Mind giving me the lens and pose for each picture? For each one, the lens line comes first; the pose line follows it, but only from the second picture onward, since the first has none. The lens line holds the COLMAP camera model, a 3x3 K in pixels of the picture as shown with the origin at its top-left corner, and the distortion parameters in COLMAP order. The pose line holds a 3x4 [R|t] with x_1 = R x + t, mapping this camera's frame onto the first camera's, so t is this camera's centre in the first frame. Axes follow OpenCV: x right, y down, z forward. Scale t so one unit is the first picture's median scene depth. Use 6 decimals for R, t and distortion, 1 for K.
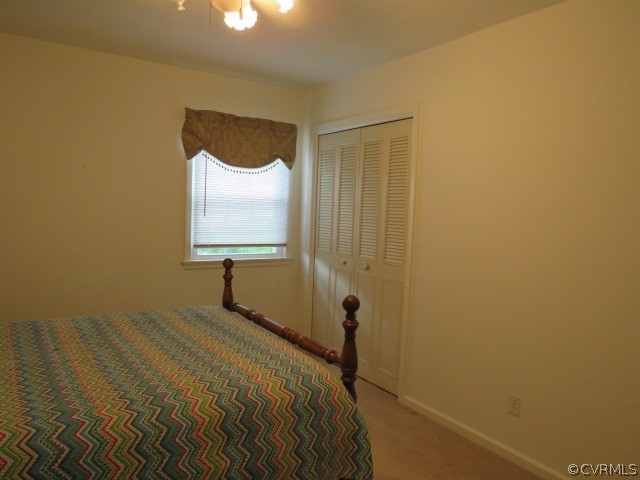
lens RADIAL K [[467.5, 0, 309.5], [0, 467.5, 240.9], [0, 0, 1]] dist [0.045856, 0.001958]
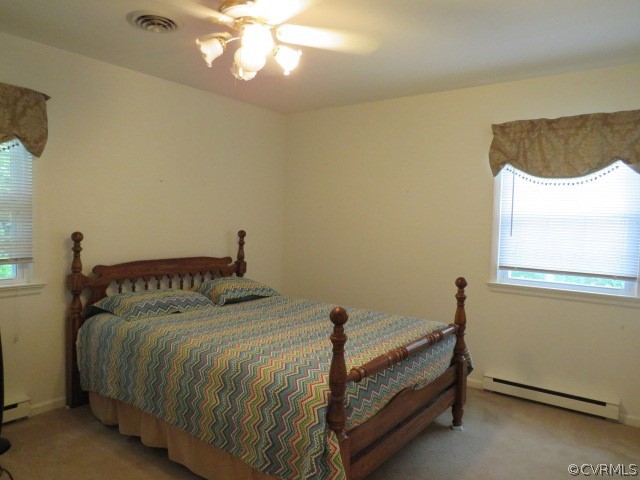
lens RADIAL K [[467.5, 0, 309.5], [0, 467.5, 240.9], [0, 0, 1]] dist [0.045856, 0.001958]
pose [[0.370690, 0.022412, -0.928486, 0.488771], [-0.083085, 0.996501, -0.009117, -0.001427], [0.925033, 0.080523, 0.371255, 0.294028]]
